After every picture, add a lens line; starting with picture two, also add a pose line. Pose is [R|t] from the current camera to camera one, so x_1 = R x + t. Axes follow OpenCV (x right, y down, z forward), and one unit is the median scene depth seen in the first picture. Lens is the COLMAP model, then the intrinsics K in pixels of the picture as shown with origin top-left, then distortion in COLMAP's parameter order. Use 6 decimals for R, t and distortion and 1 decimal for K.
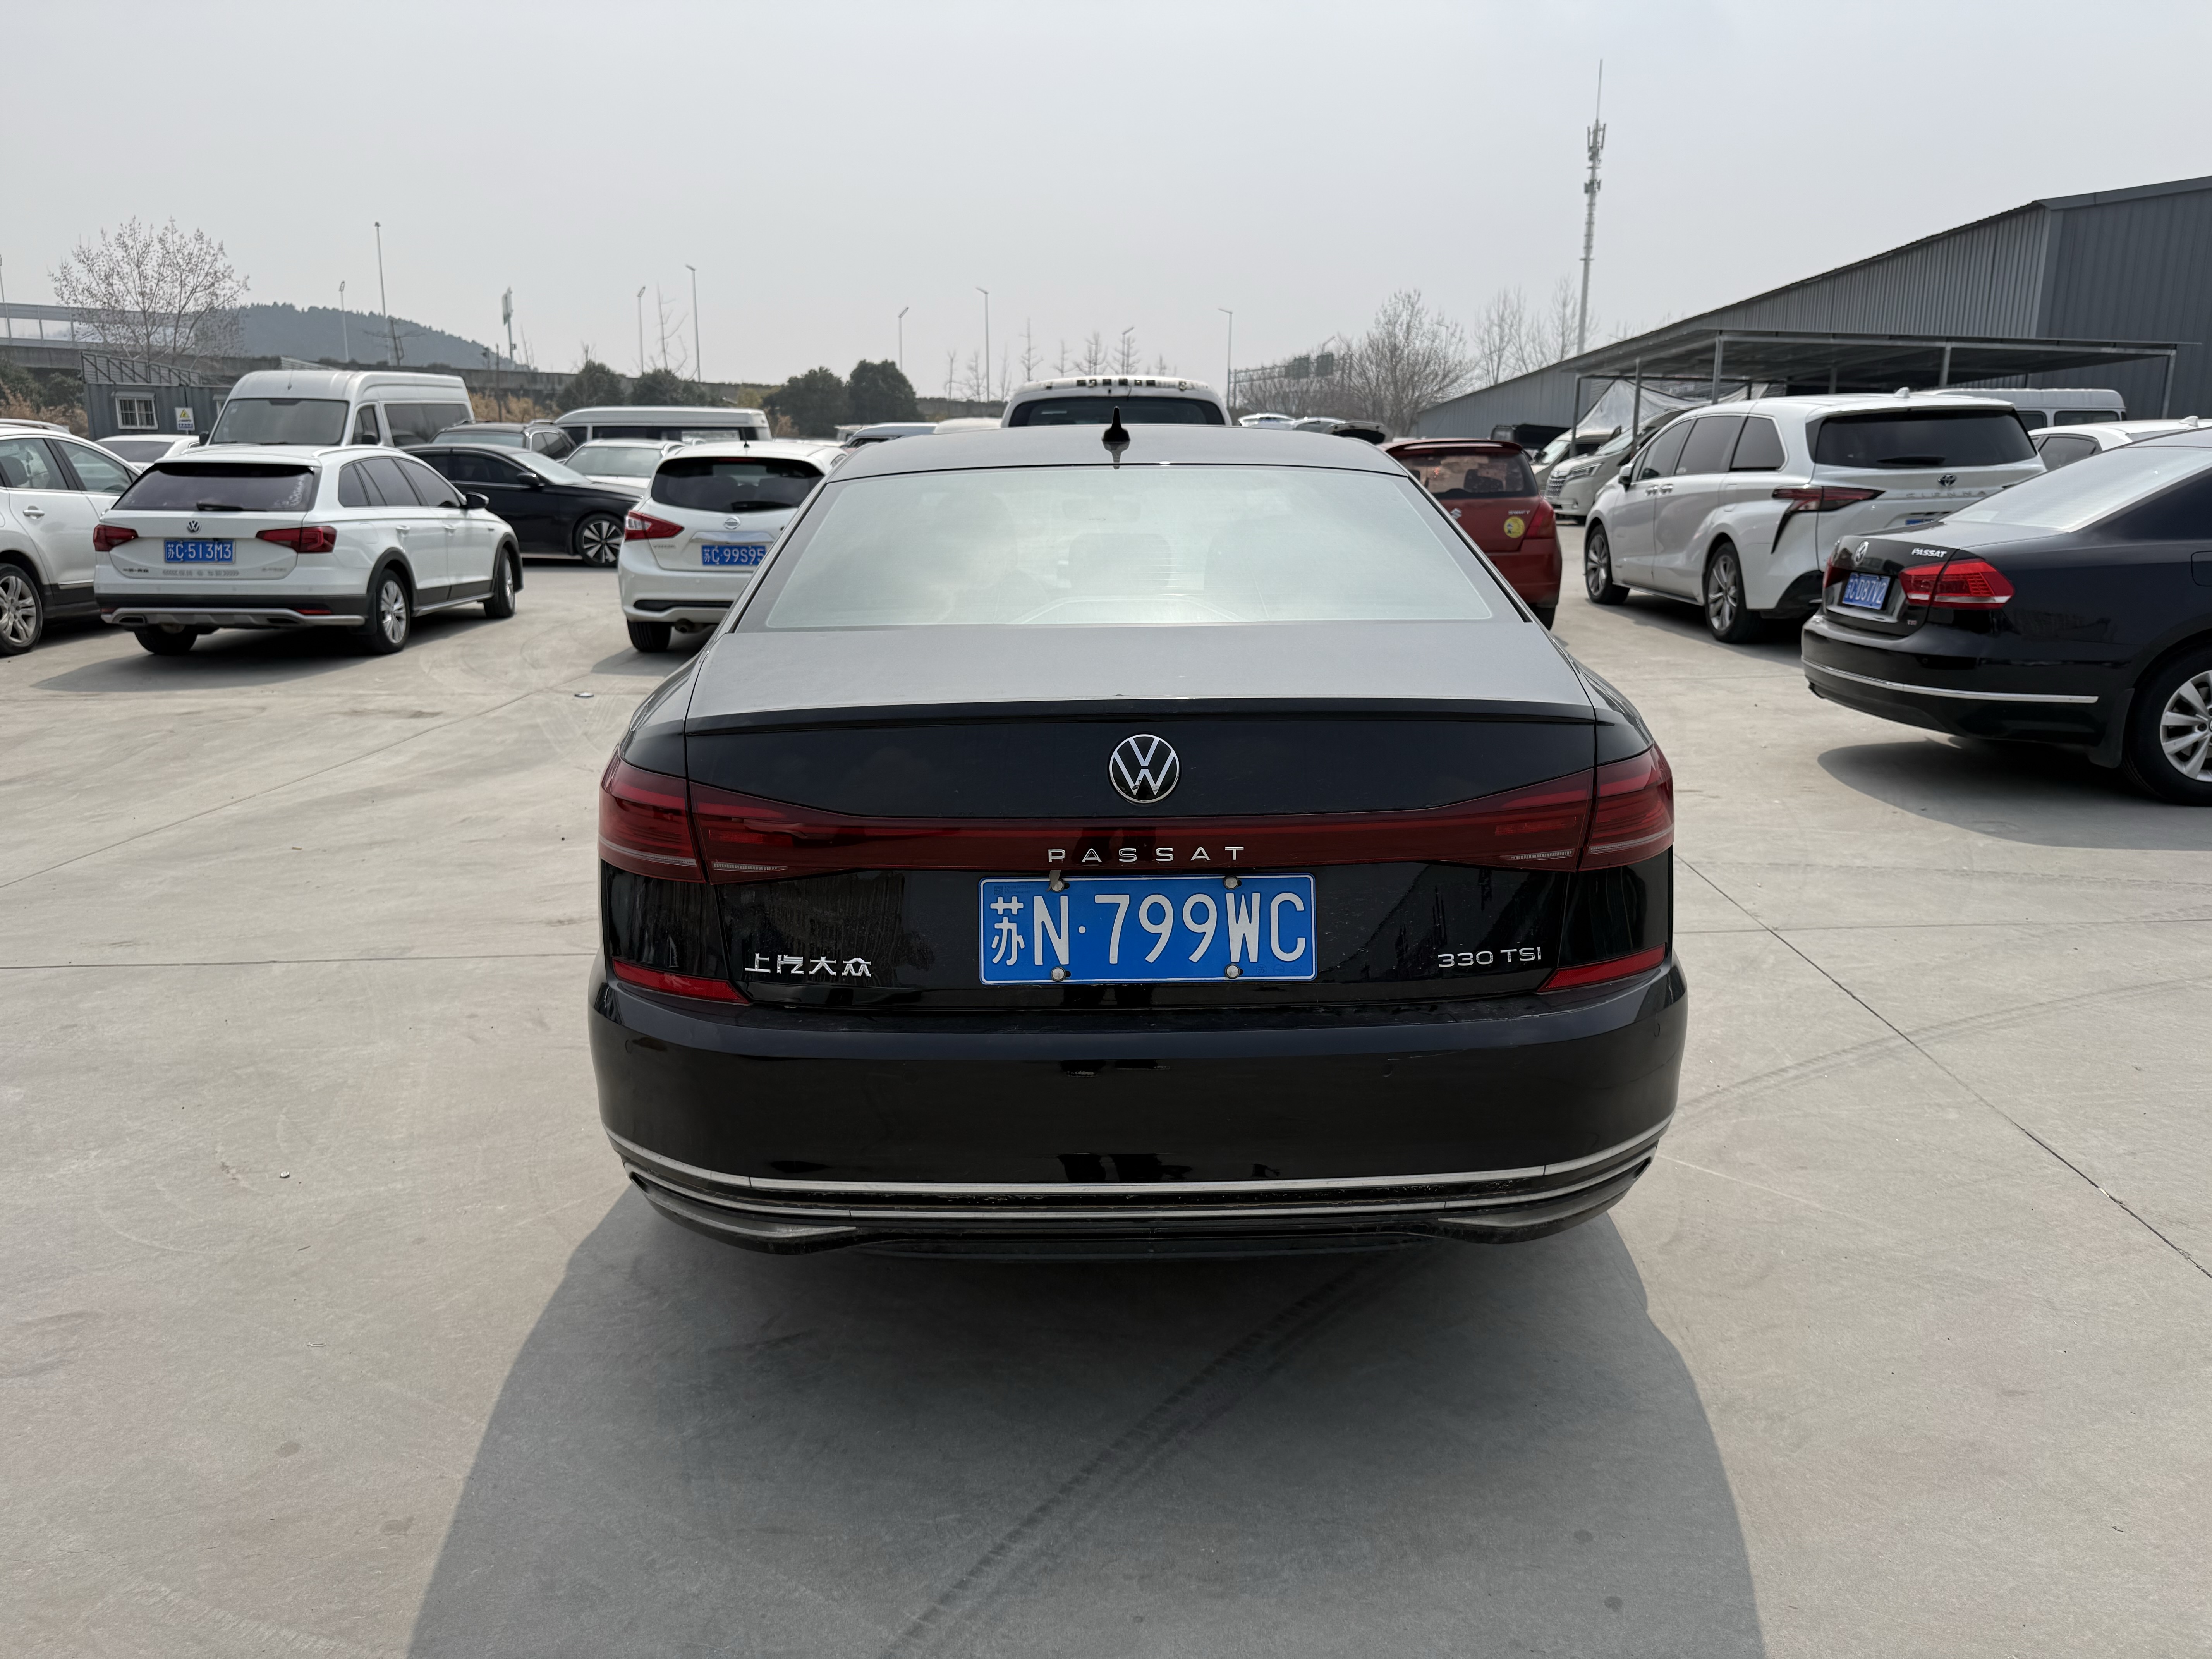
lens RADIAL K [[1543.8, 0, 1104.1], [0, 1543.8, 809.3], [0, 0, 1]] dist [0.023971, -0.032426]
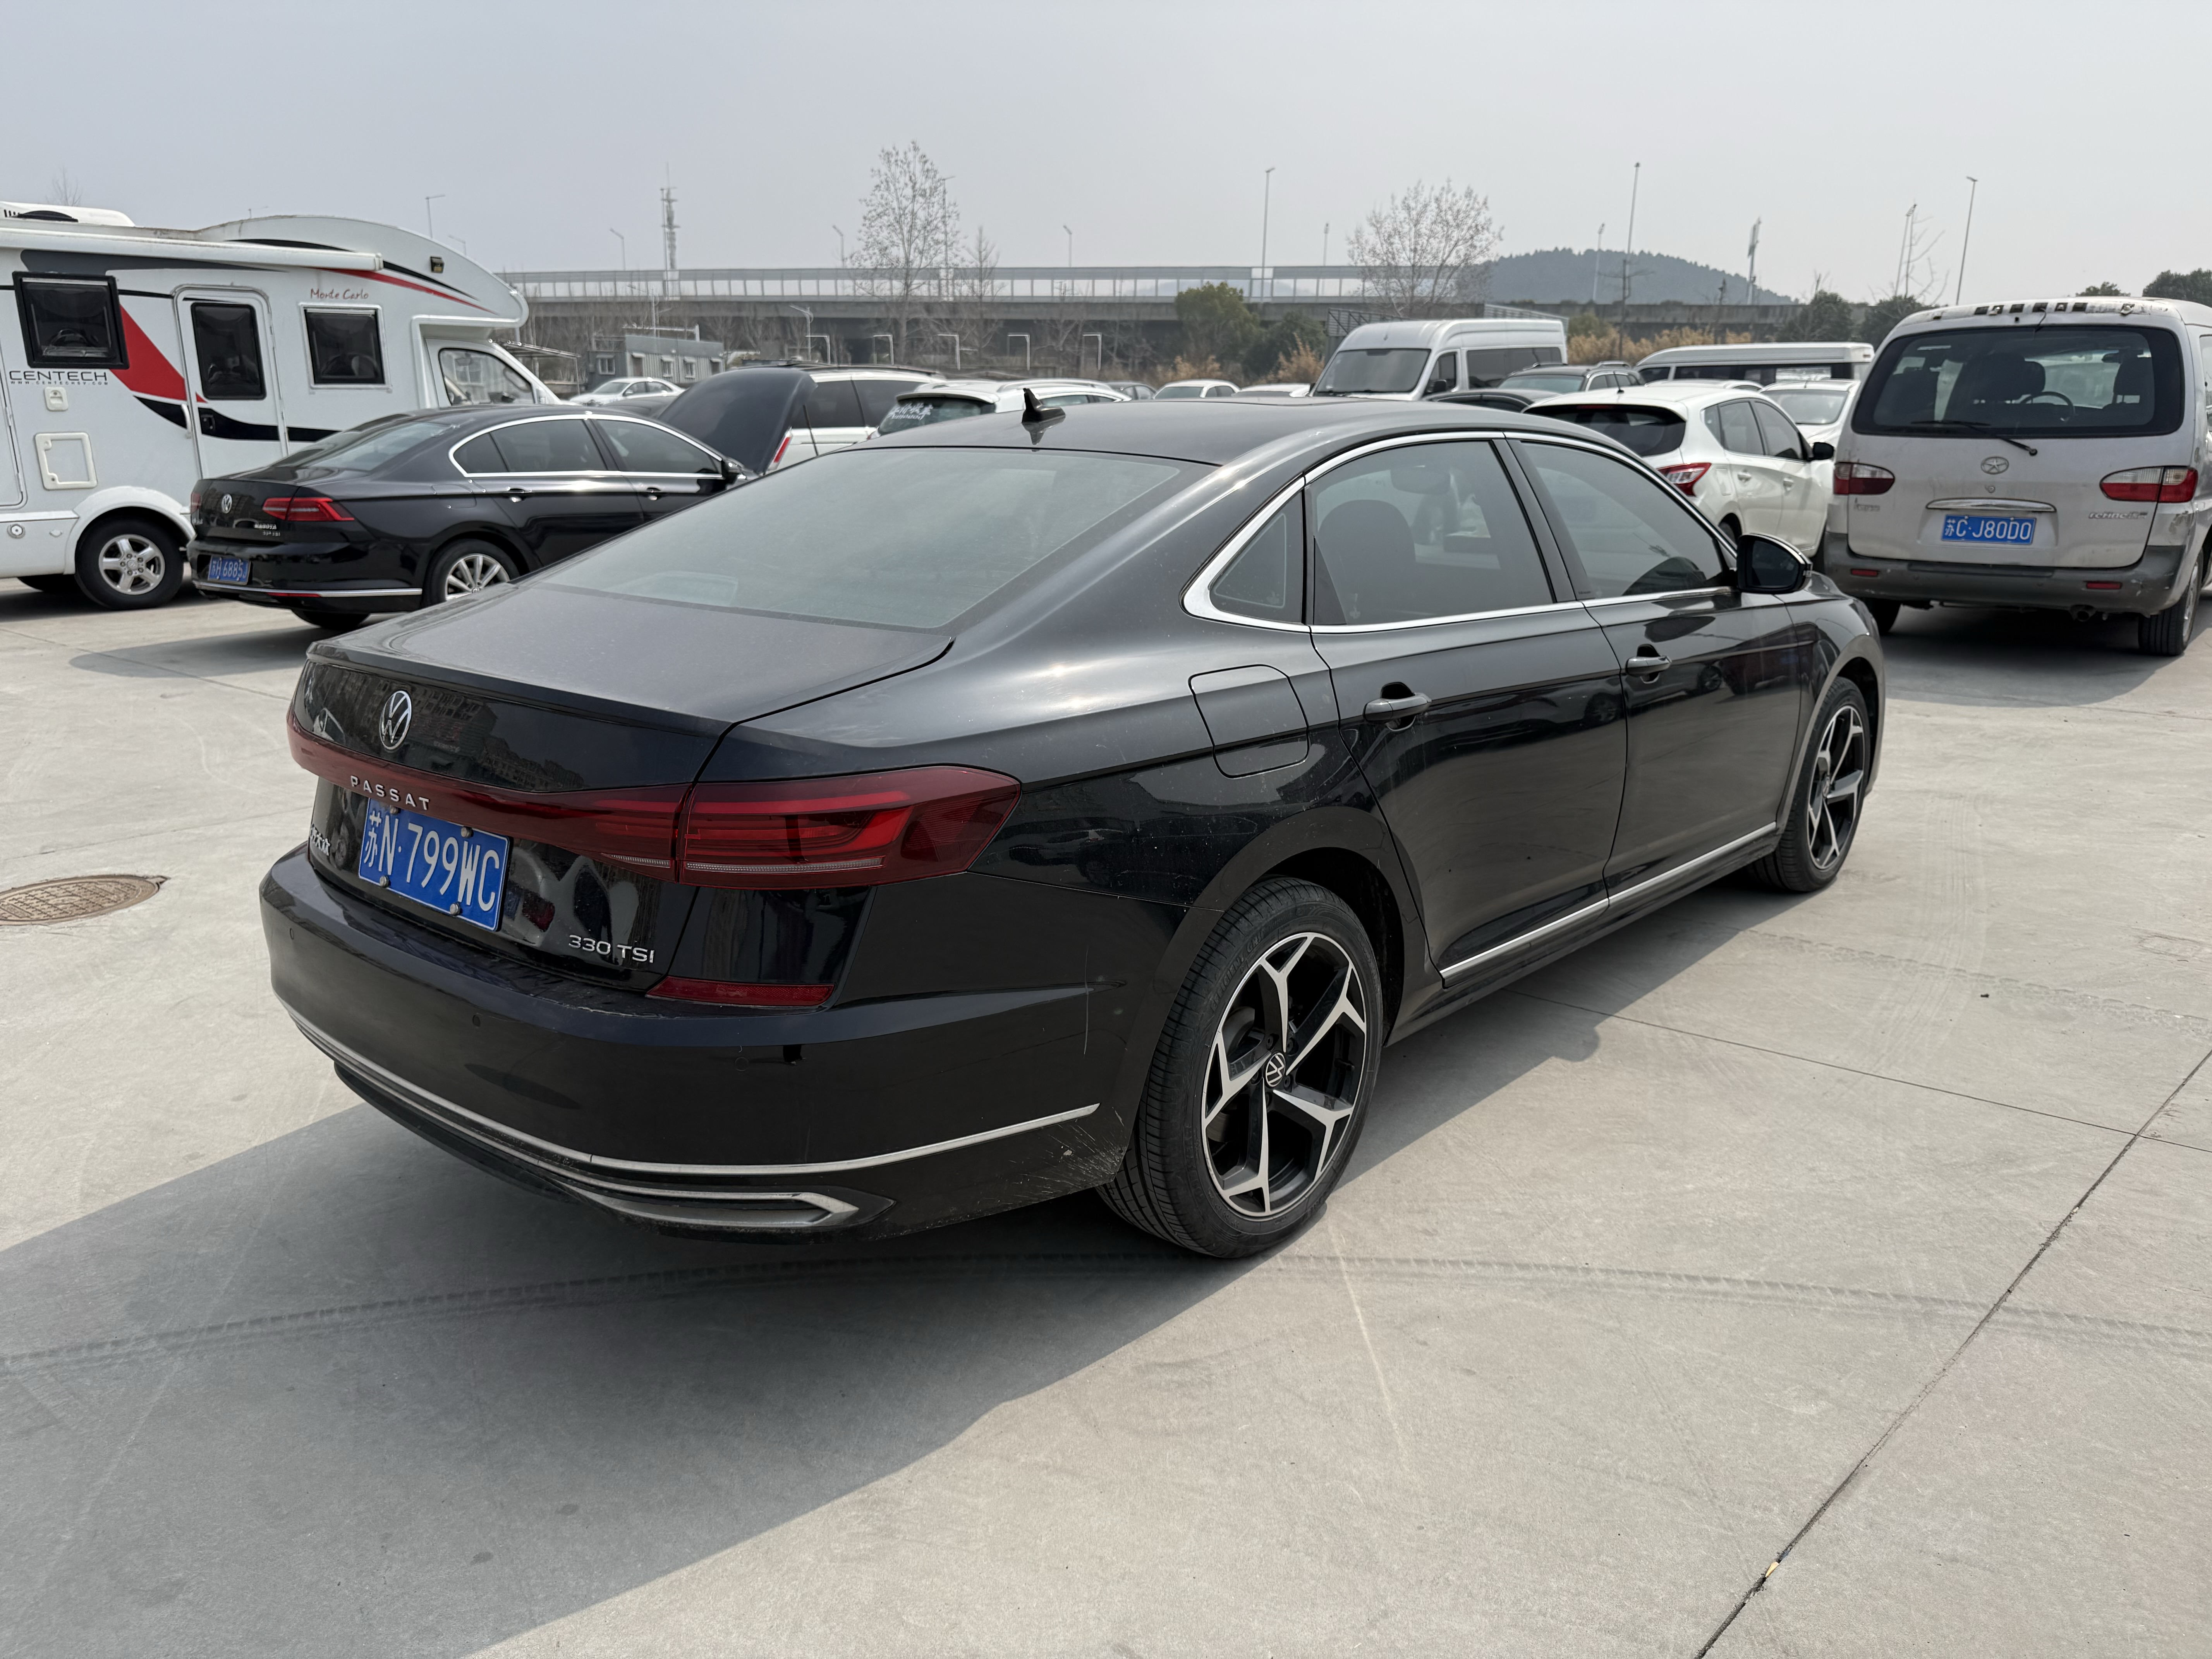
lens RADIAL K [[1543.8, 0, 1093.1], [0, 1543.8, 830.6], [0, 0, 1]] dist [0.023971, -0.032426]
pose [[0.744291, 0.172909, -0.645084, 0.729639], [-0.139796, 0.984842, 0.102683, -0.085249], [0.653061, 0.013754, 0.757181, 0.272562]]
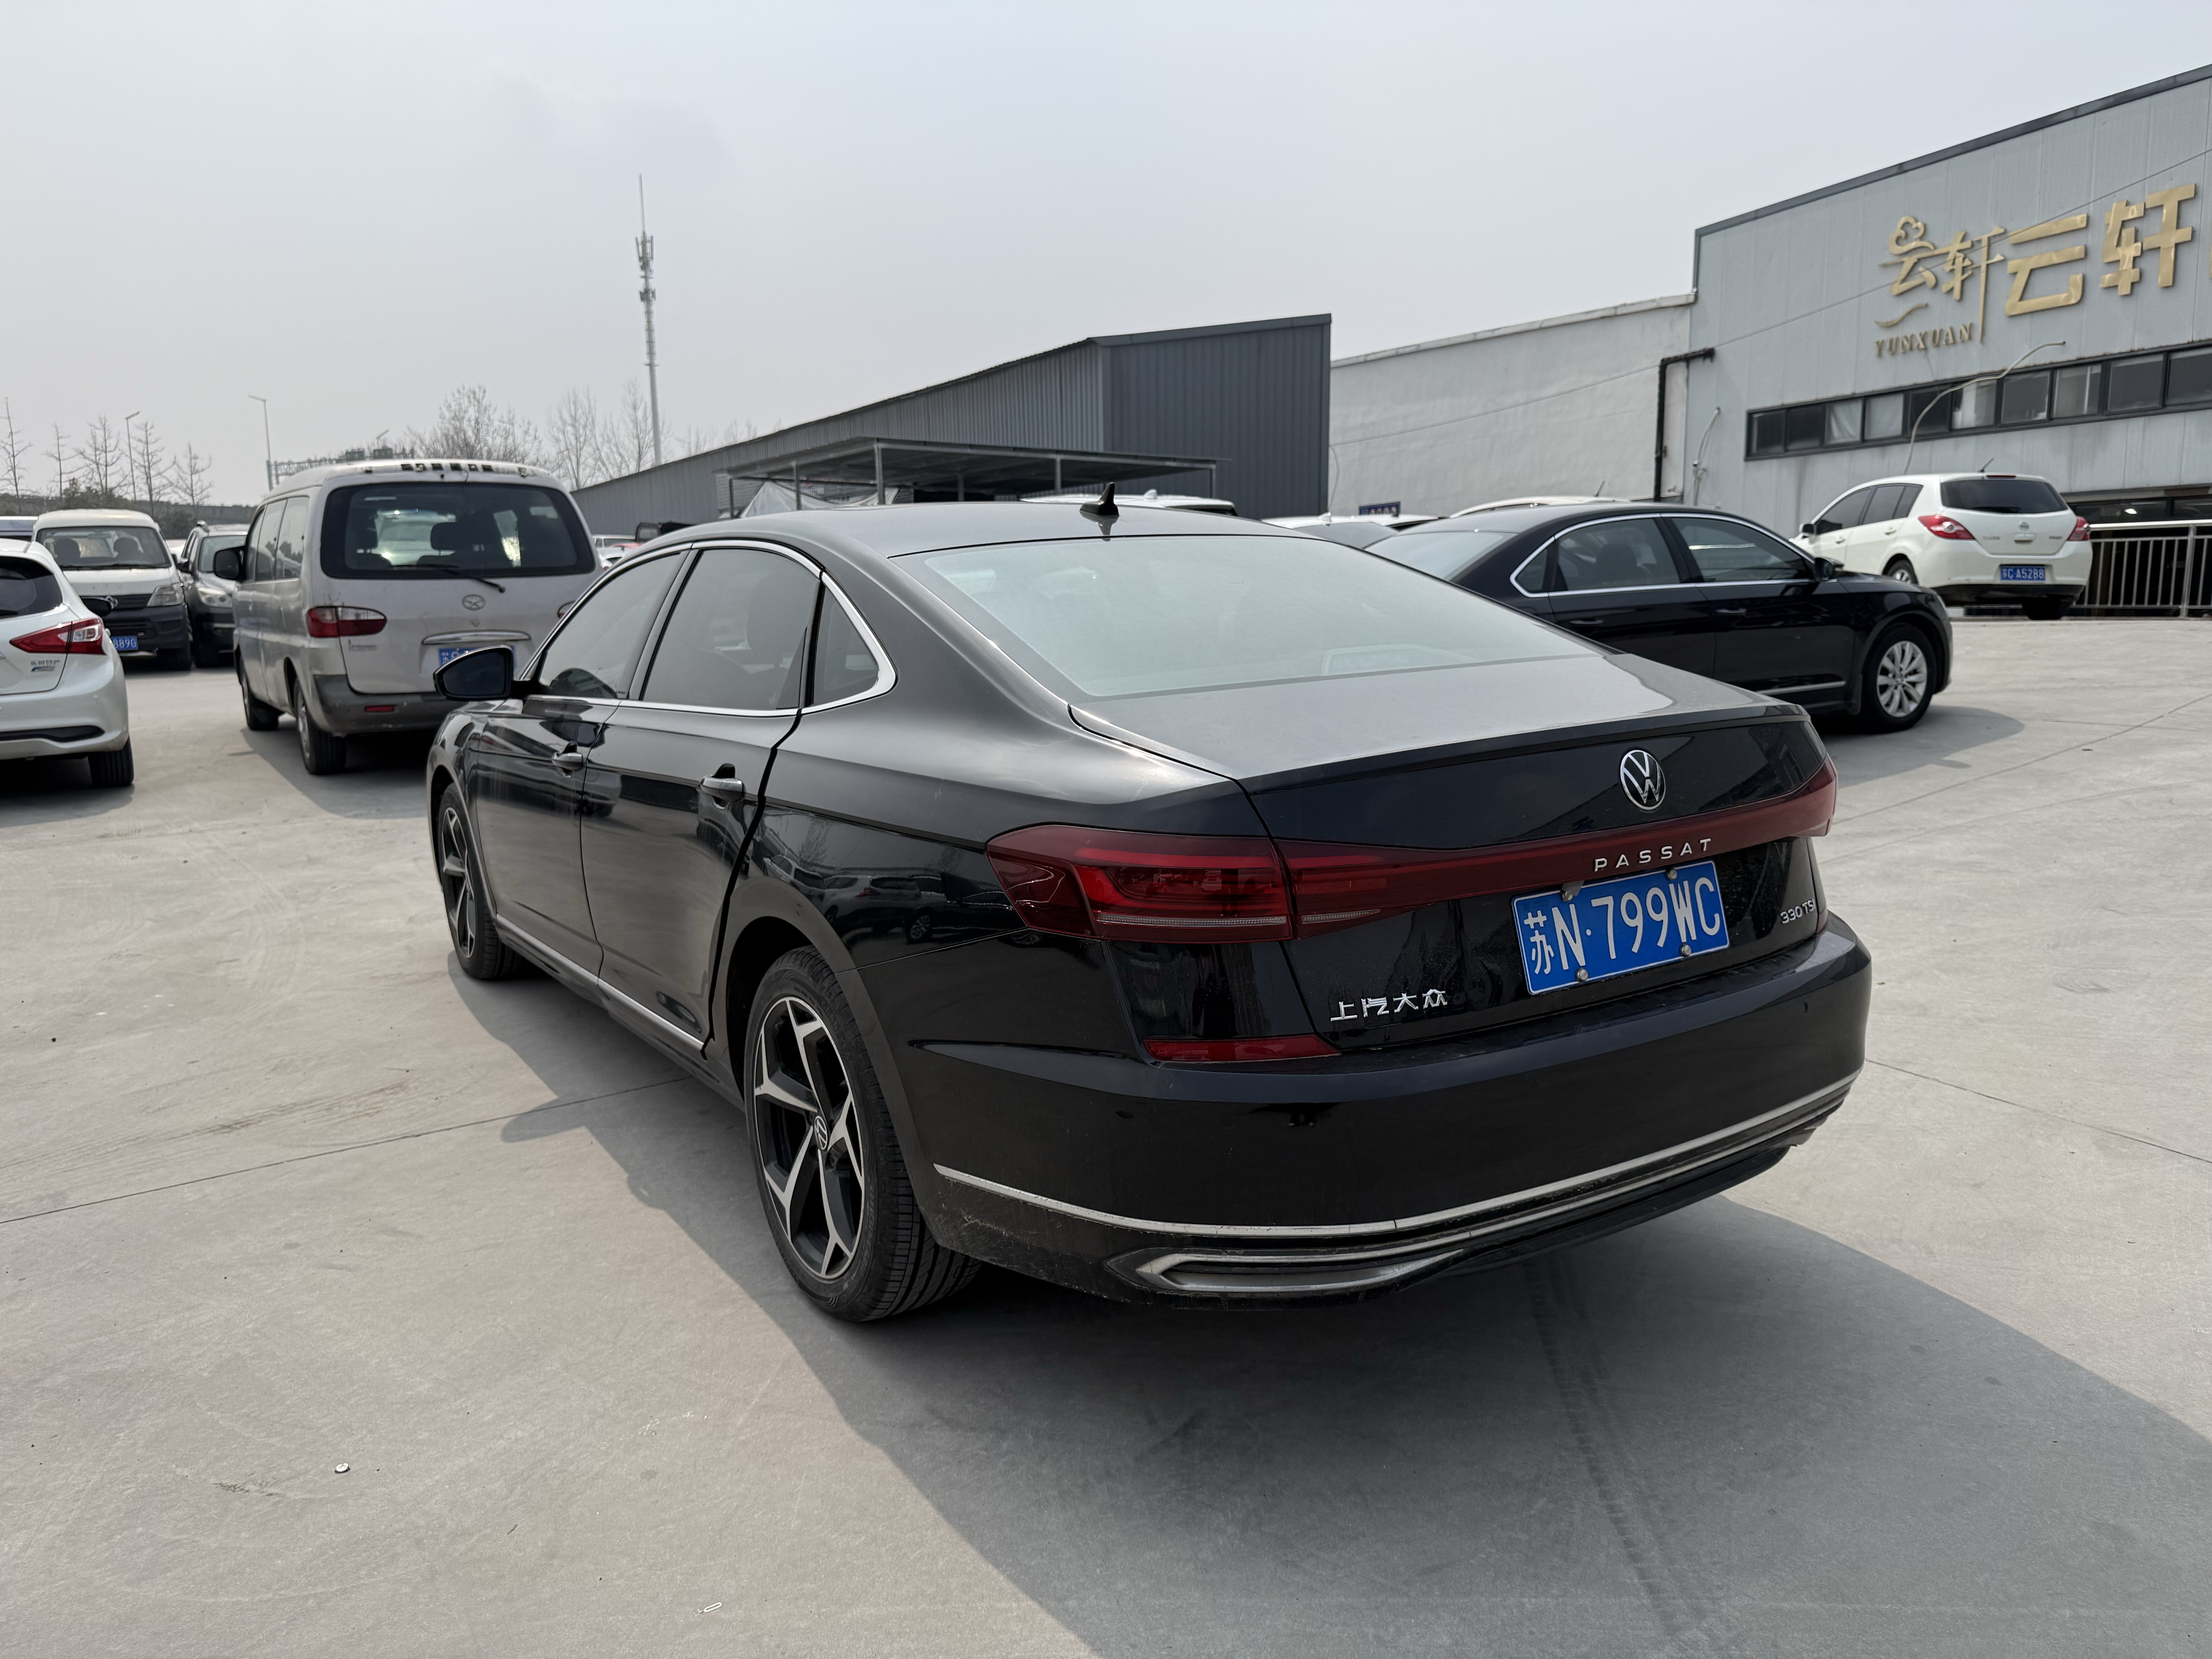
lens RADIAL K [[1543.8, 0, 1105.4], [0, 1543.8, 843.0], [0, 0, 1]] dist [0.023971, -0.032426]
pose [[0.847661, -0.103431, 0.520359, -0.551973], [0.124751, 0.992170, -0.006005, -0.014085], [-0.515664, 0.070006, 0.853926, 0.139373]]
